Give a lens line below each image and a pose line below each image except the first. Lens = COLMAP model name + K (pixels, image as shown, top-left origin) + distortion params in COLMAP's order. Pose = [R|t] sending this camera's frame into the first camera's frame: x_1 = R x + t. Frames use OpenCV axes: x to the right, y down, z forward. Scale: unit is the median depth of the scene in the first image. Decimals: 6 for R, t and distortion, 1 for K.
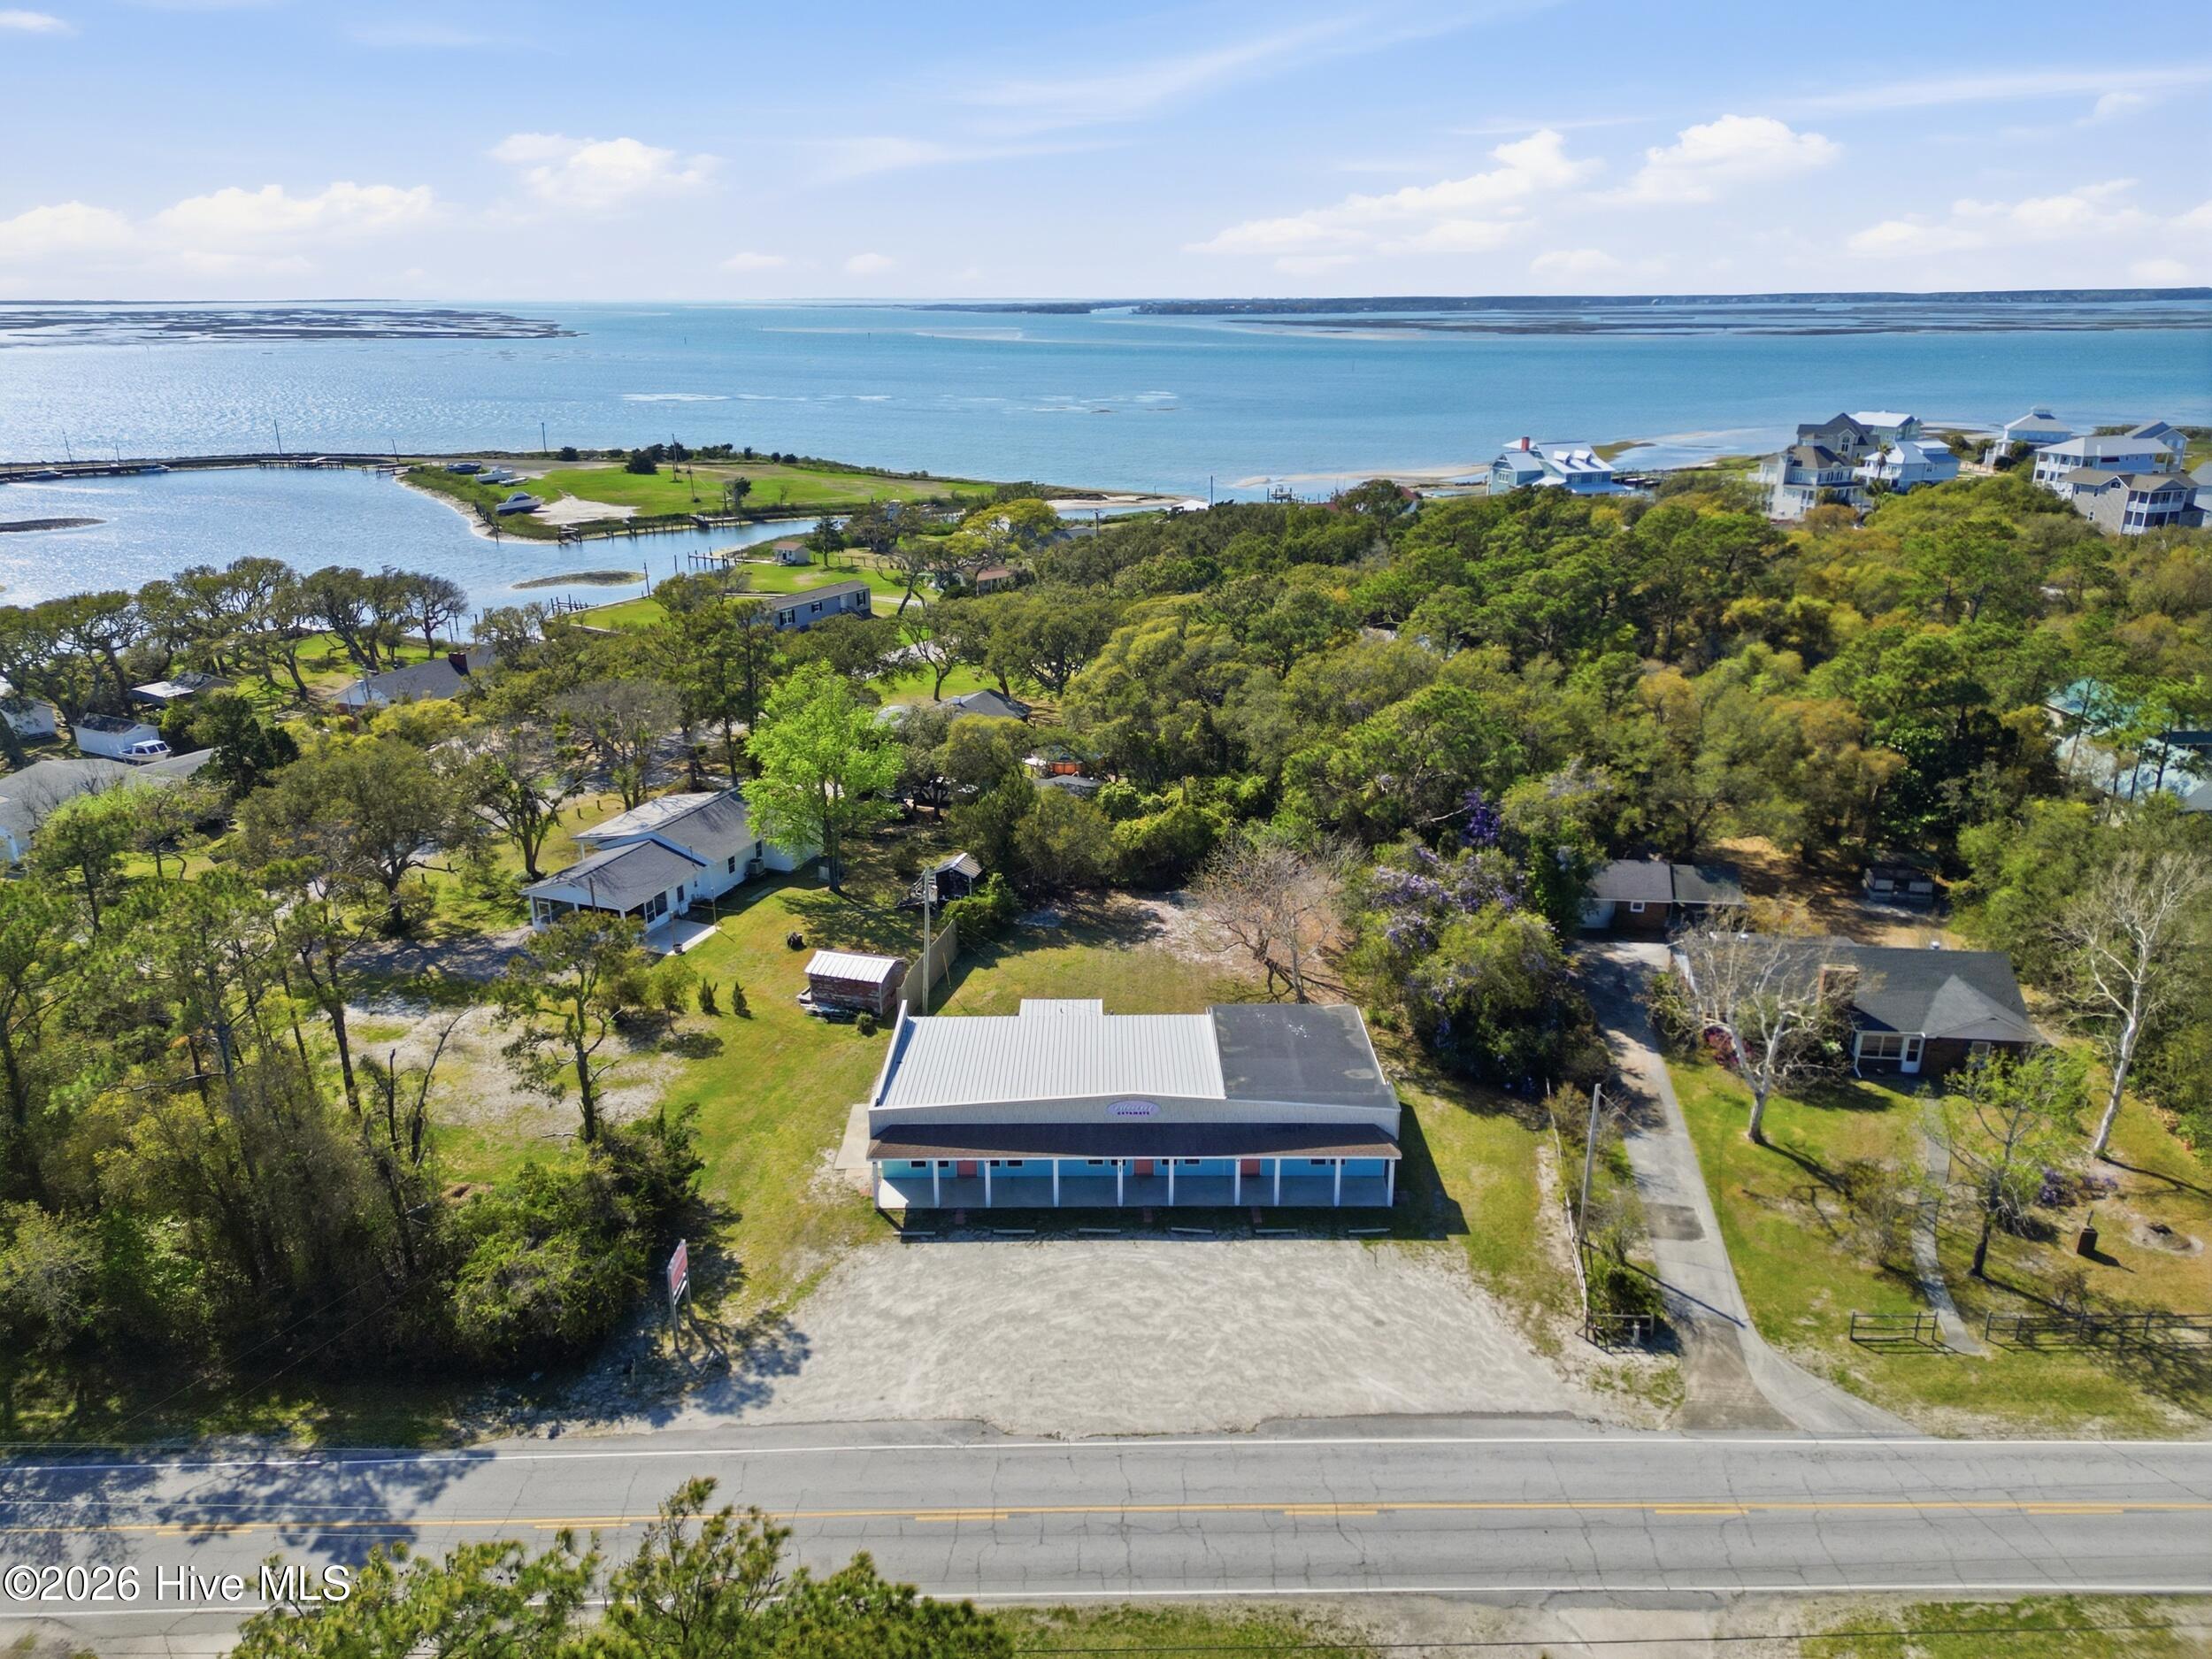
lens RADIAL K [[1542.3, 0, 1117.5], [0, 1542.3, 834.7], [0, 0, 1]] dist [0.068058, -0.058672]
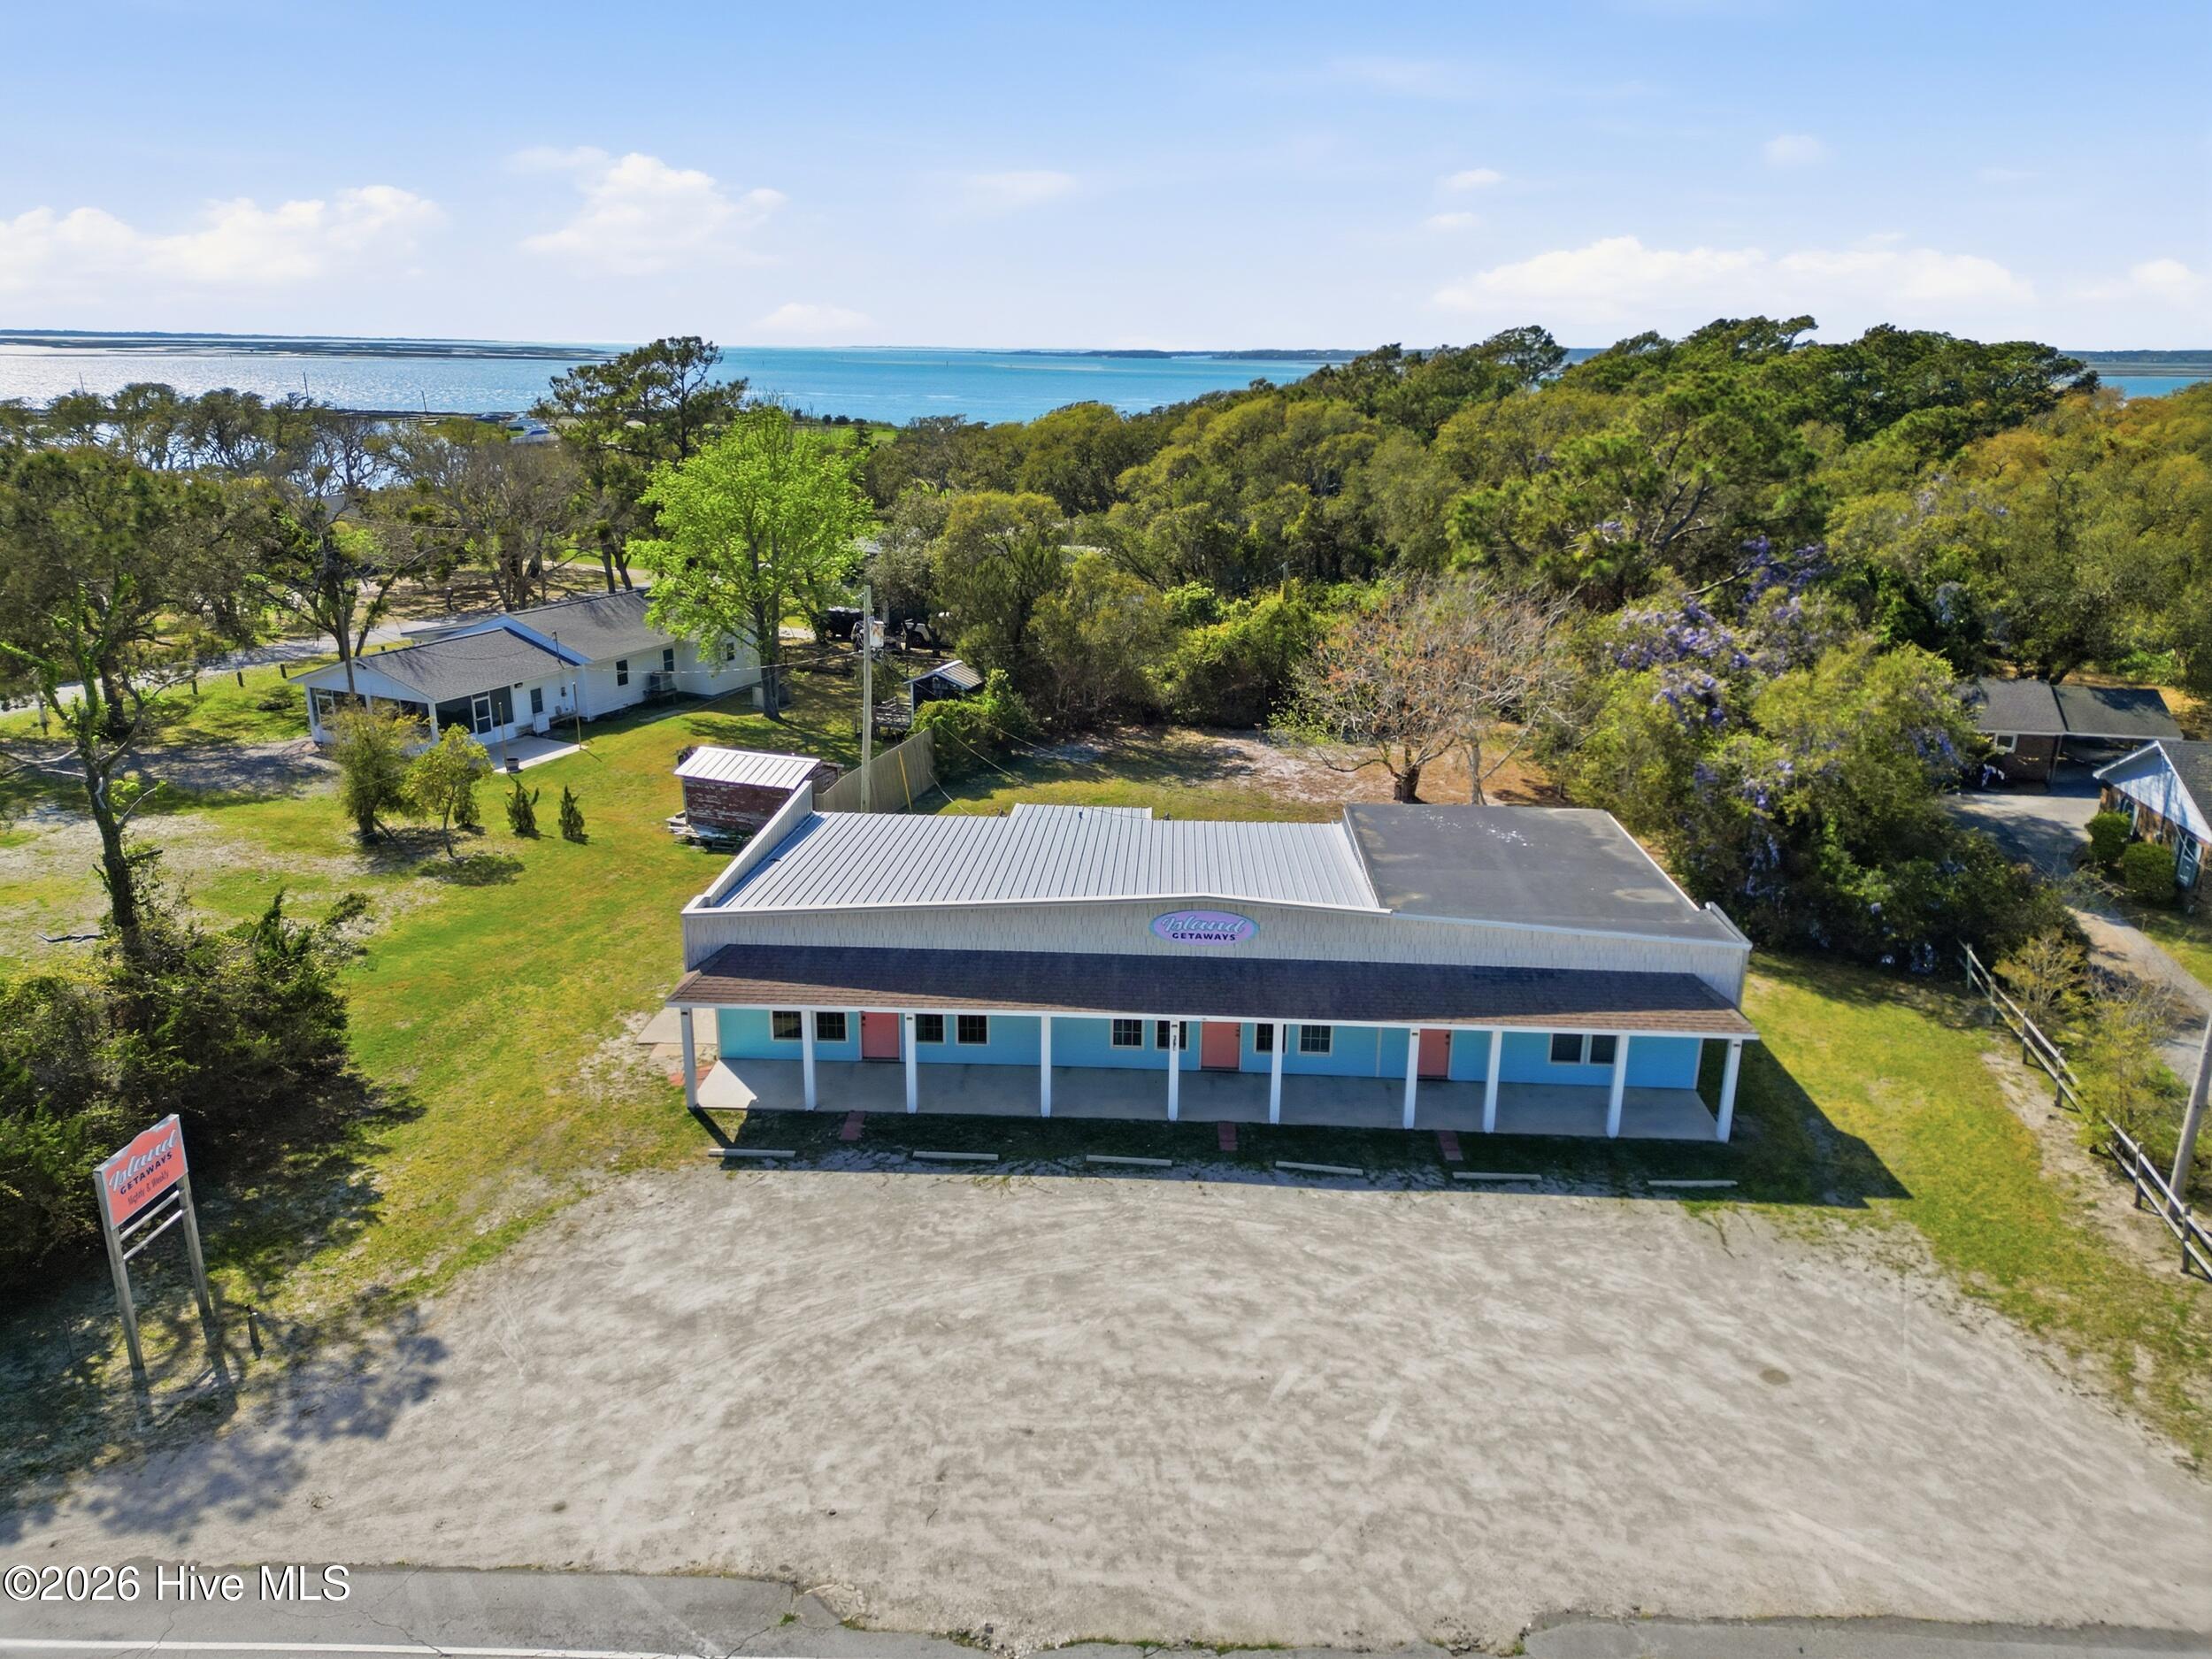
lens RADIAL K [[1542.3, 0, 1118.5], [0, 1542.3, 844.7], [0, 0, 1]] dist [0.068058, -0.058672]
pose [[0.998701, 0.029861, -0.041292, 0.002282], [-0.030931, 0.999196, -0.025525, 0.164388], [0.040496, 0.026769, 0.998821, 0.497518]]
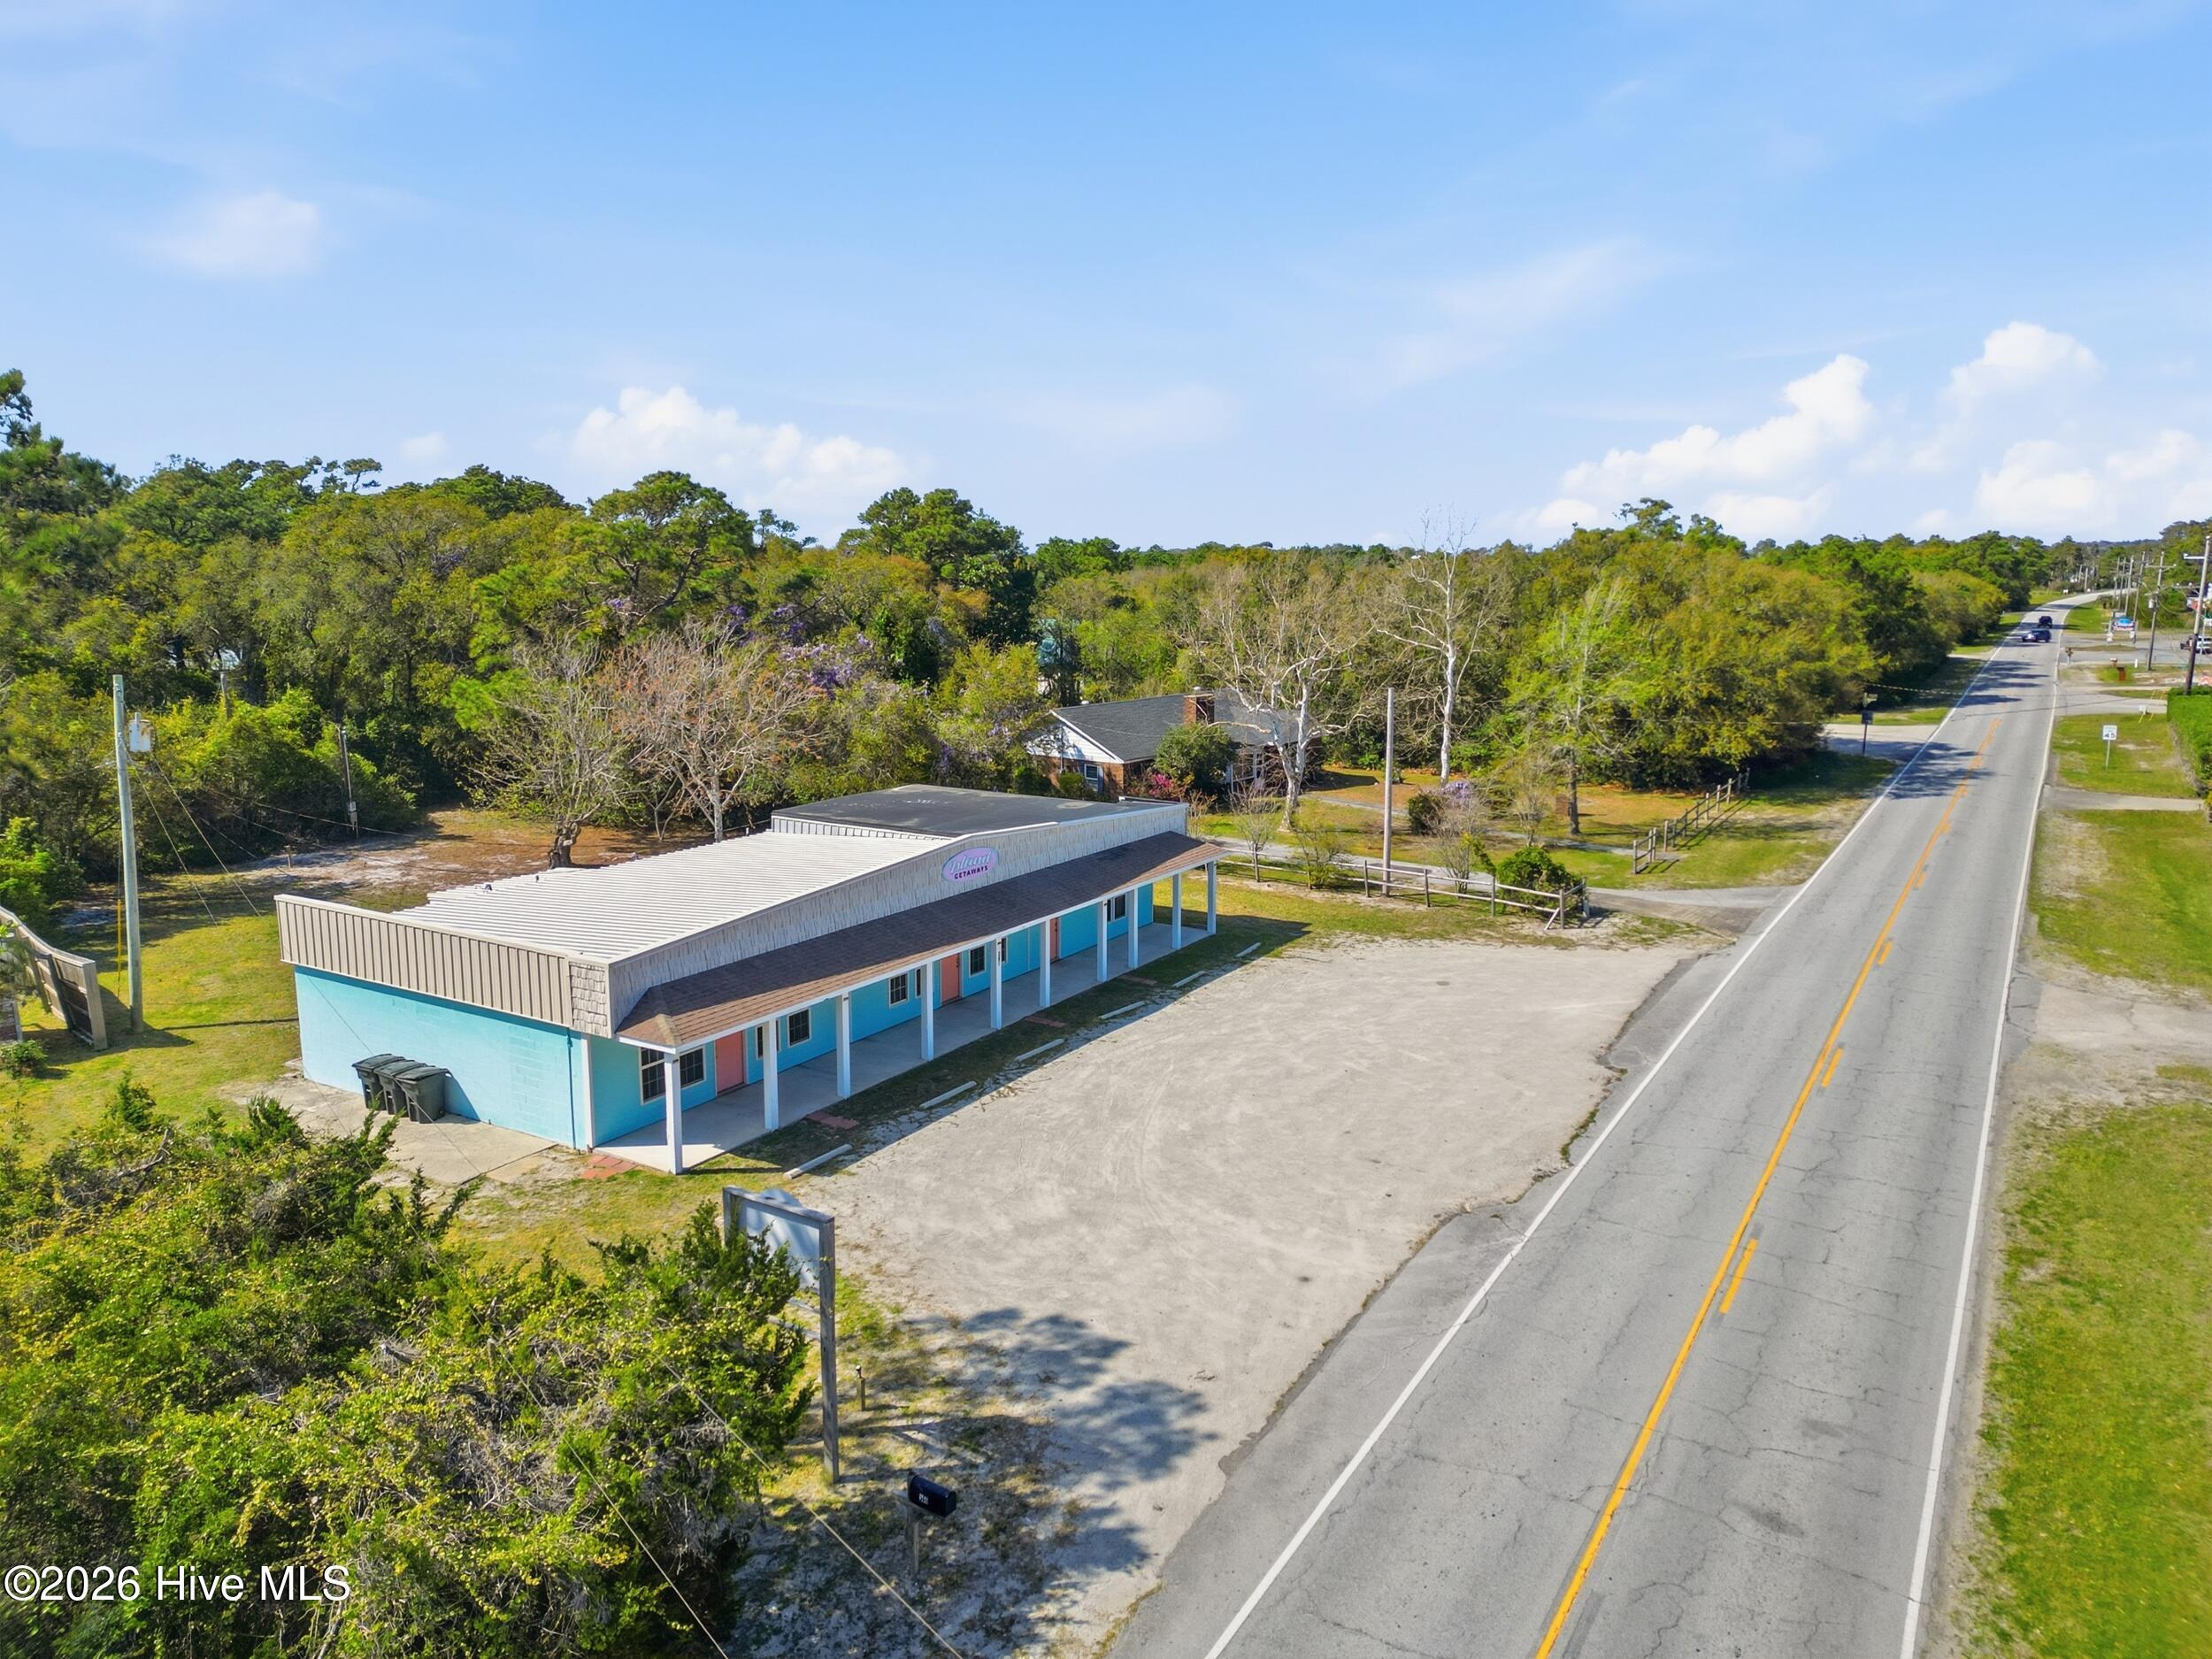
lens RADIAL K [[1542.3, 0, 1091.1], [0, 1542.3, 817.9], [0, 0, 1]] dist [0.068058, -0.058672]
pose [[0.535666, -0.140567, 0.832648, -0.454788], [0.273012, 0.961919, -0.013245, 0.180923], [-0.799079, 0.234418, 0.553644, 0.630068]]
